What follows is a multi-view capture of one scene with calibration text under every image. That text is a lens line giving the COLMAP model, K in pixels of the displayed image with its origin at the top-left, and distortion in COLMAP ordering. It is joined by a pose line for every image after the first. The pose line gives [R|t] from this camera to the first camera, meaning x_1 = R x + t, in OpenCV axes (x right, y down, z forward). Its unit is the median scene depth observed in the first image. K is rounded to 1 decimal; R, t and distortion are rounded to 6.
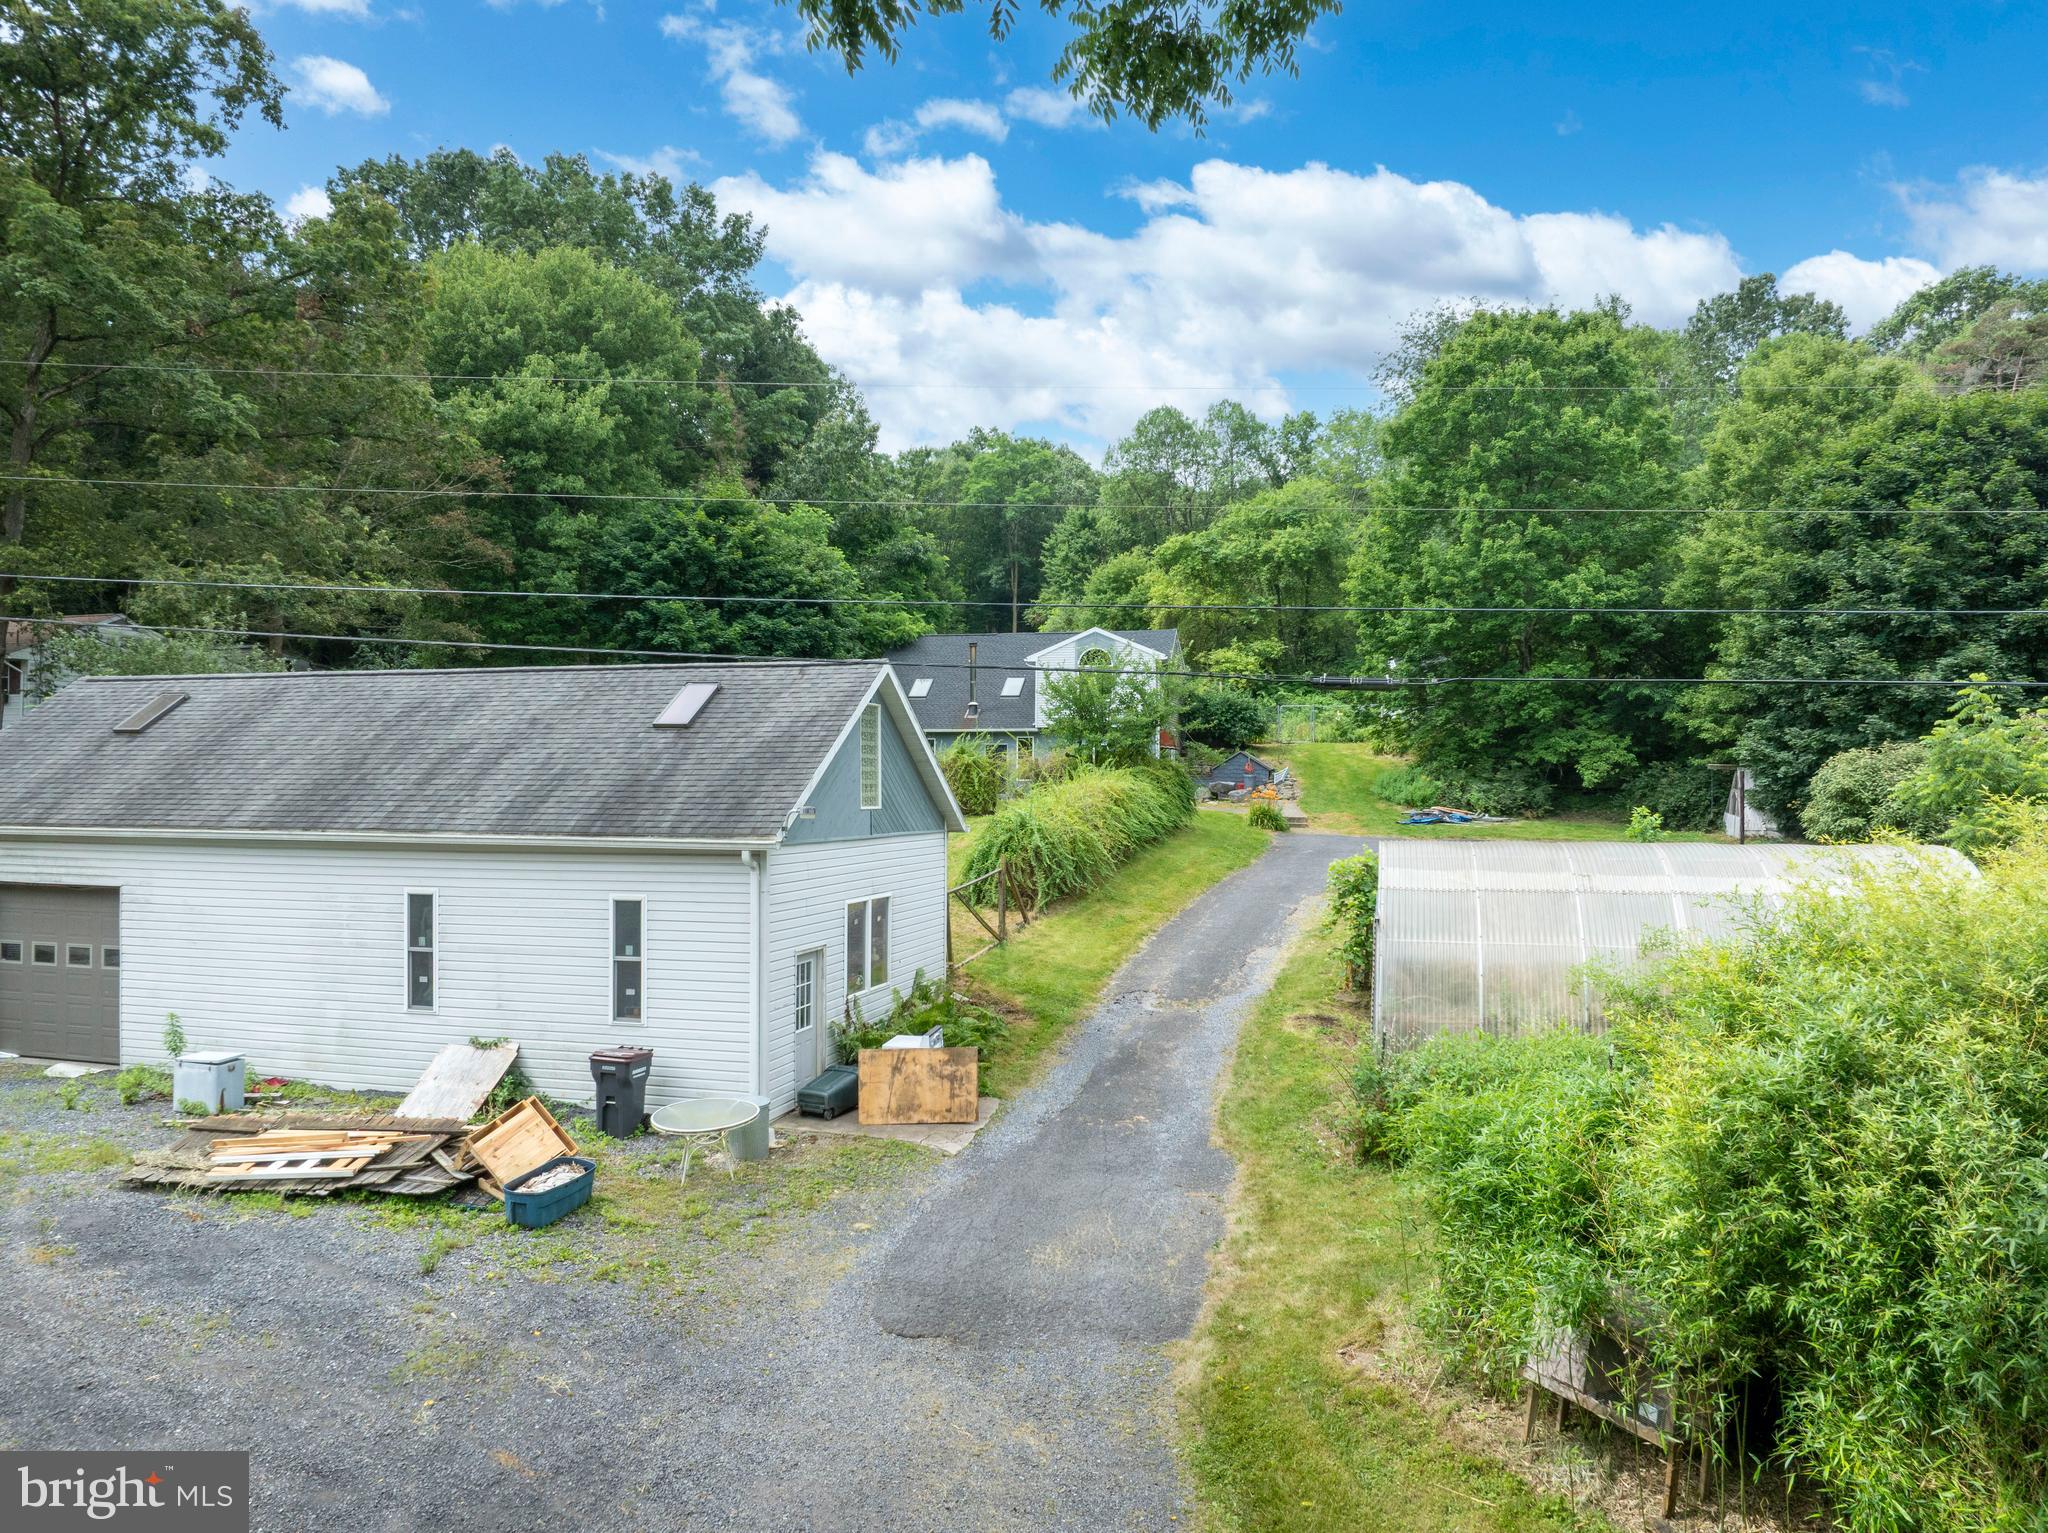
lens RADIAL K [[1446.1, 0, 1024.0], [0, 1446.1, 766.5], [0, 0, 1]] dist [-0.007491, -0.054889]
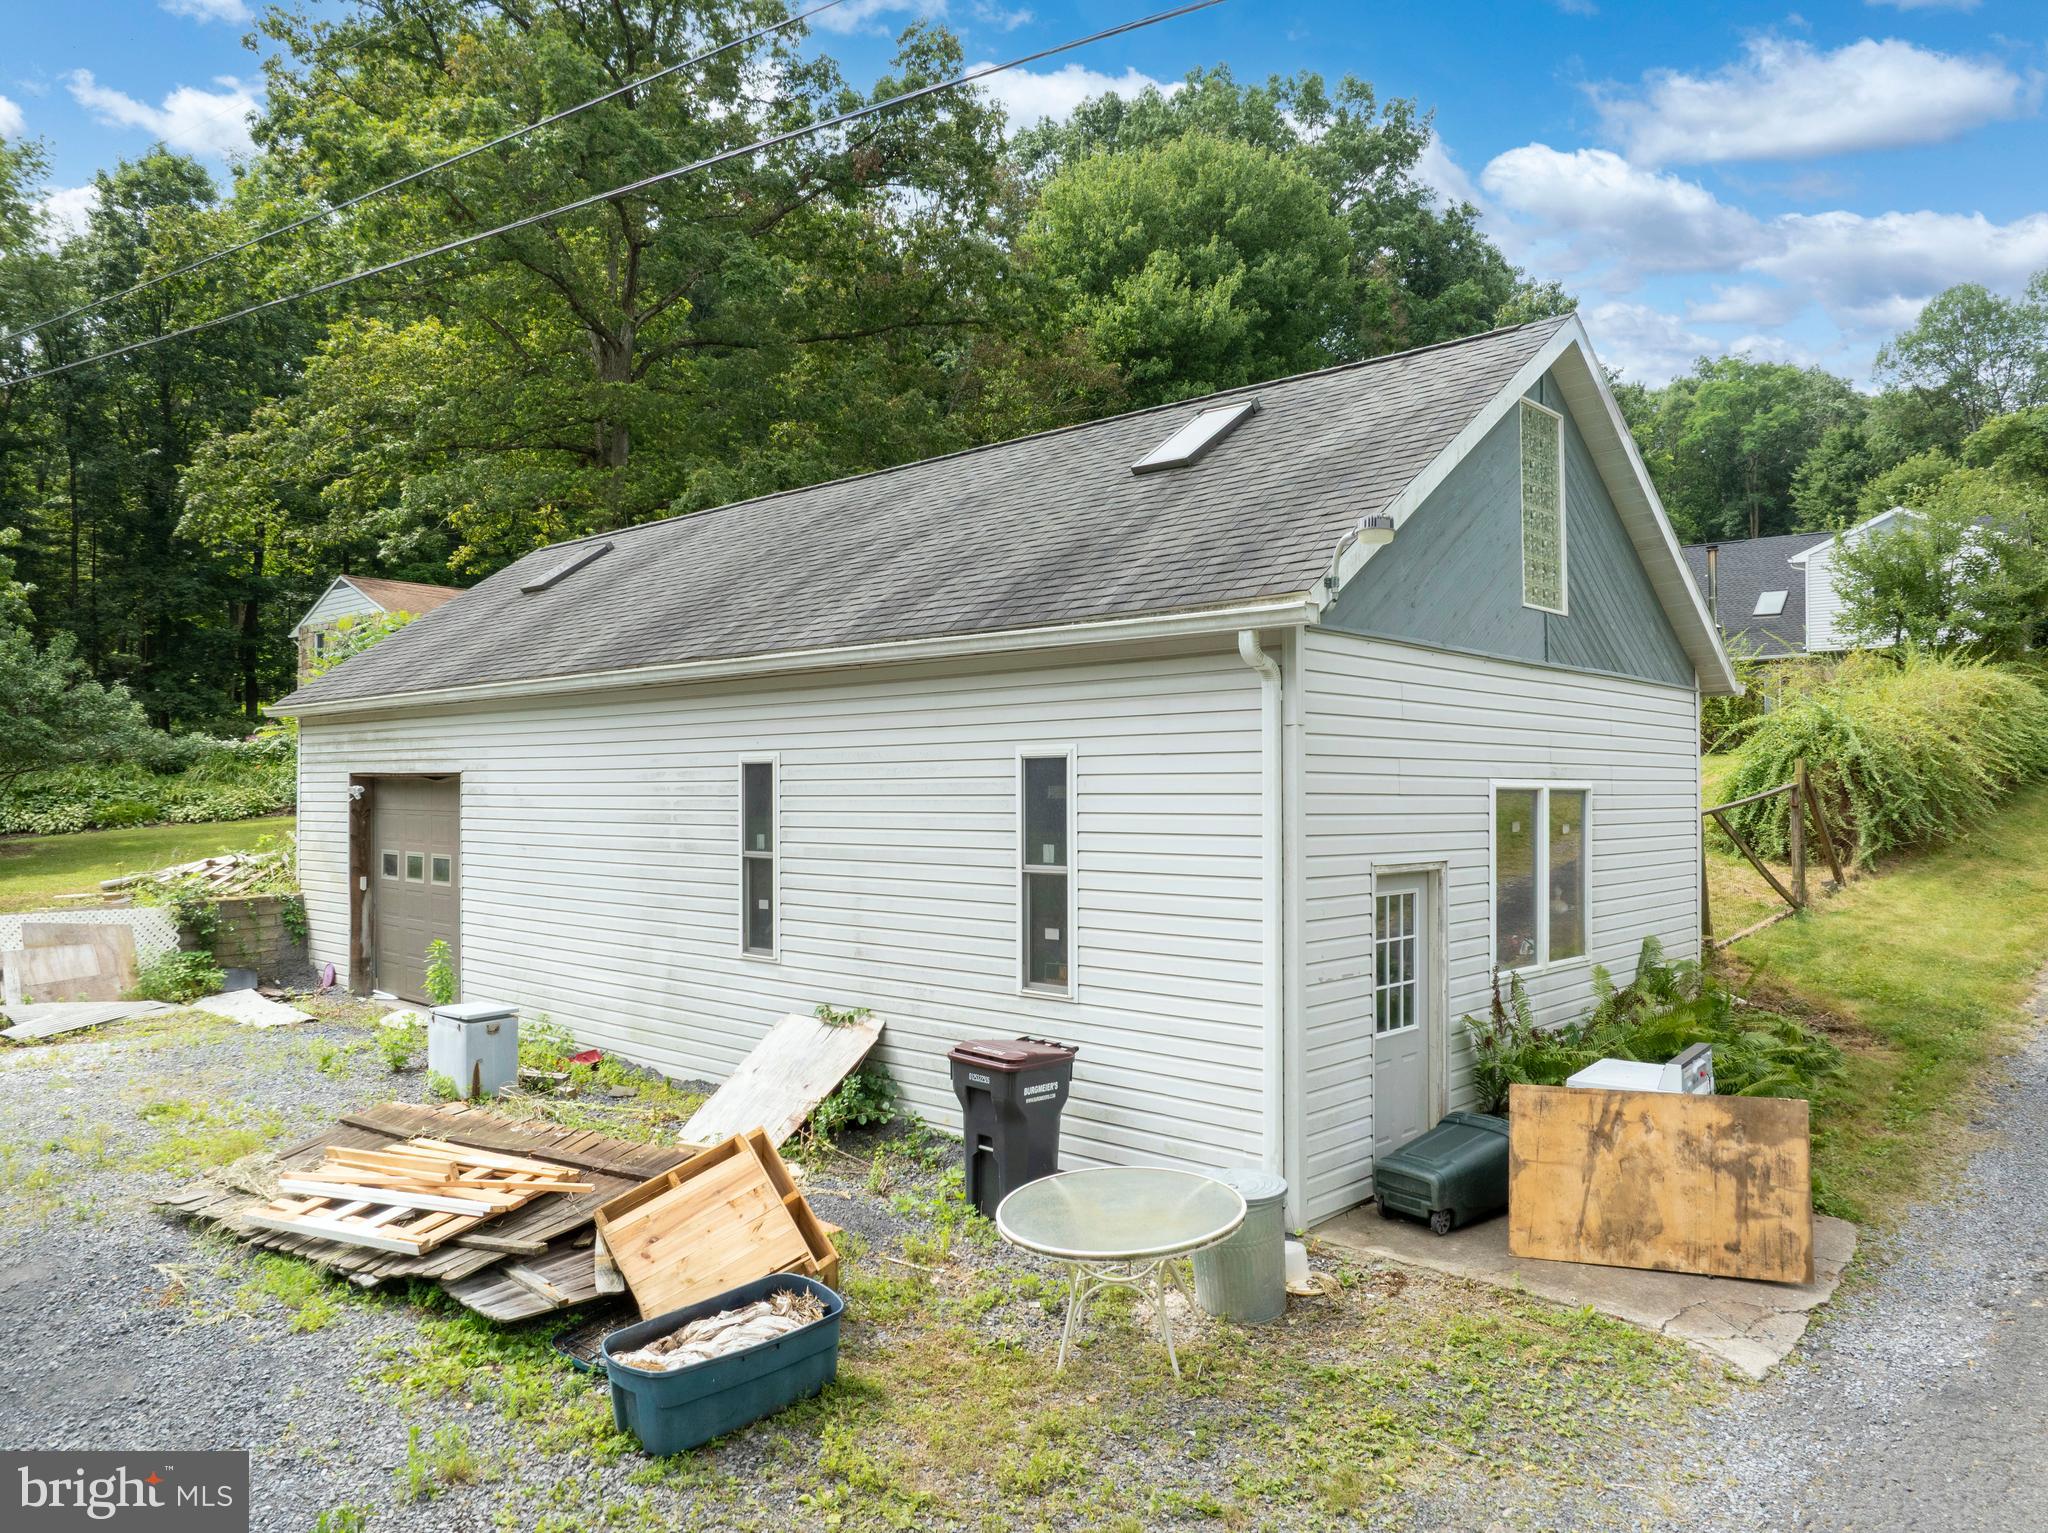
lens RADIAL K [[1446.1, 0, 1024.0], [0, 1446.1, 766.5], [0, 0, 1]] dist [-0.007491, -0.054889]
pose [[0.890032, -0.010482, -0.455777, -0.039110], [0.008399, 0.999943, -0.006595, 0.088213], [0.455820, 0.002041, 0.890069, 0.474117]]
